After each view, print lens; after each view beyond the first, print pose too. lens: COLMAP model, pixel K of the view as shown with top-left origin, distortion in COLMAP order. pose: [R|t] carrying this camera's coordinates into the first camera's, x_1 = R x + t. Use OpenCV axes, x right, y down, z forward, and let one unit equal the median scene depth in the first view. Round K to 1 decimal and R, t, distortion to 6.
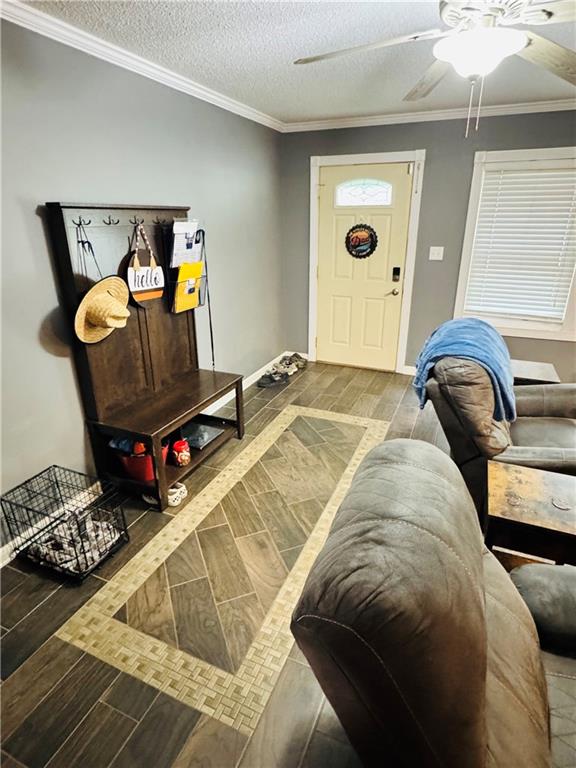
lens RADIAL K [[422.5, 0, 288.1], [0, 422.5, 381.6], [0, 0, 1]] dist [-0.003094, -0.000377]
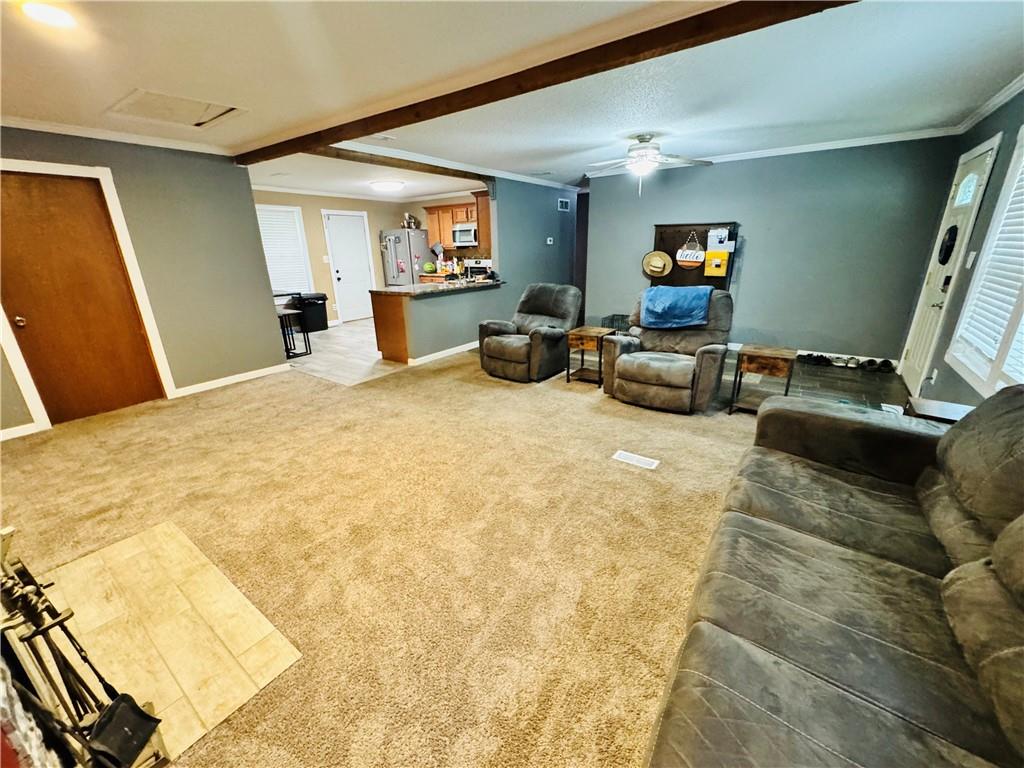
lens RADIAL K [[408.6, 0, 512.0], [0, 408.6, 384.0], [0, 0, 1]] dist [-0.004235, 0.000121]
pose [[-0.209888, 0.324463, -0.922318, 2.021405], [-0.336564, 0.861702, 0.379729, -0.158157], [0.917972, 0.390120, -0.071658, 0.542207]]
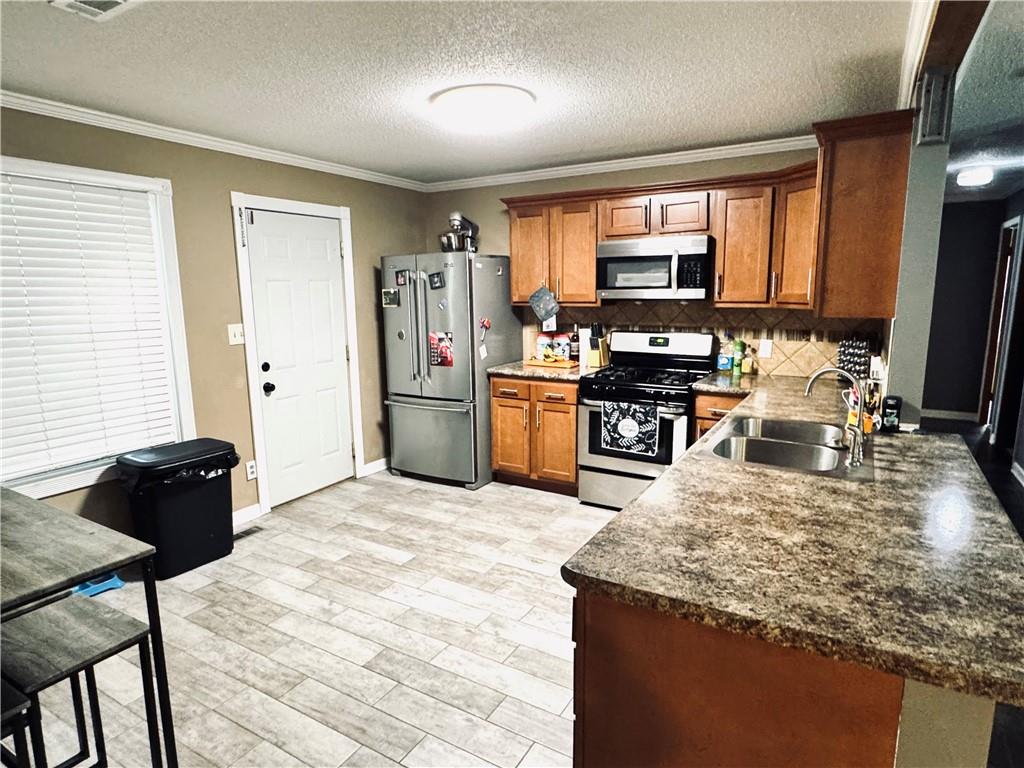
lens RADIAL K [[593.4, 0, 509.0], [0, 593.4, 388.0], [0, 0, 1]] dist [-0.000877, 0.000953]
pose [[-0.131612, 0.177984, -0.975192, 0.635308], [-0.350141, 0.911993, 0.213705, 0.215696], [0.927405, 0.369581, -0.057709, -0.508335]]
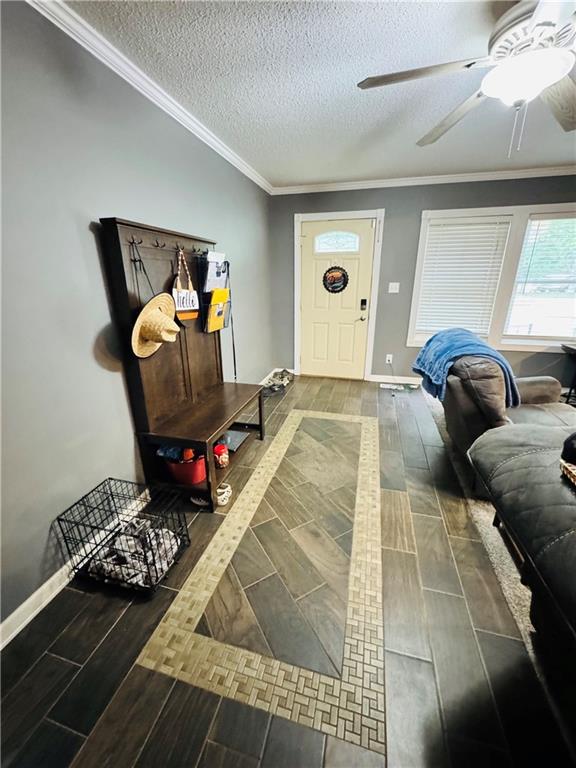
lens RADIAL K [[306.4, 0, 288.0], [0, 306.4, 384.0], [0, 0, 1]] dist [-0.004235, 0.000121]
pose [[0.989257, -0.048604, 0.137873, -0.187903], [0.053916, 0.997930, -0.035057, 0.017699], [-0.135884, 0.042114, 0.989829, 0.172499]]
